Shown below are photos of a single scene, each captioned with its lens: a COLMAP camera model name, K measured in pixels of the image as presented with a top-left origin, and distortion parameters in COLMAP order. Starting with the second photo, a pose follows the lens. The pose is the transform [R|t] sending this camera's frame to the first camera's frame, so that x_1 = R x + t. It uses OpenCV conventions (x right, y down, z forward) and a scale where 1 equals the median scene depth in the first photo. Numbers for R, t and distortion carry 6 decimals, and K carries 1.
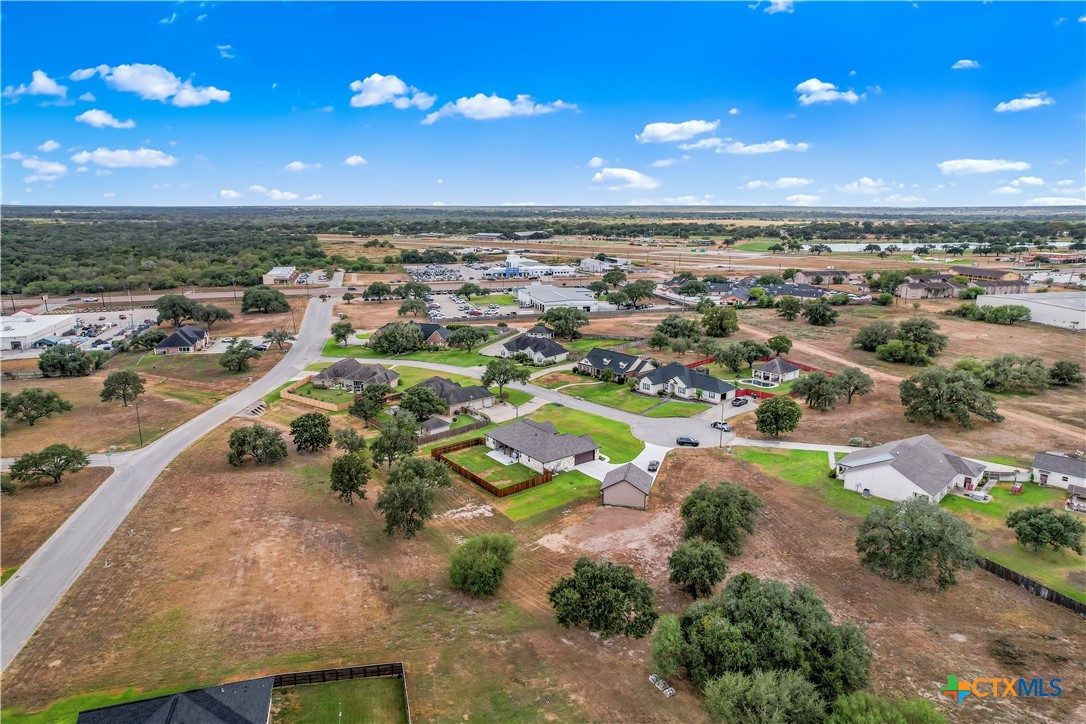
lens RADIAL K [[699.1, 0, 543.0], [0, 699.1, 362.0], [0, 0, 1]] dist [-0.008476, 0.002135]
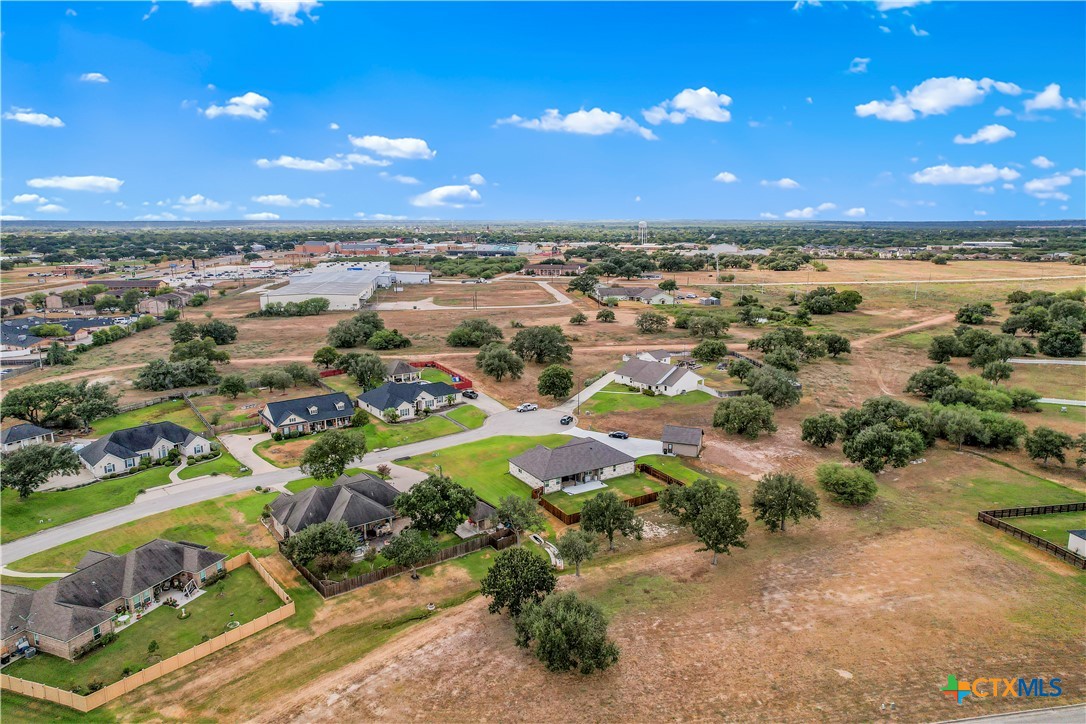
lens RADIAL K [[699.1, 0, 543.0], [0, 699.1, 362.0], [0, 0, 1]] dist [-0.008476, 0.002135]
pose [[0.098297, -0.202383, 0.974361, -0.936260], [0.223961, 0.958484, 0.176491, -0.196387], [-0.969628, 0.200870, 0.139543, 0.908911]]
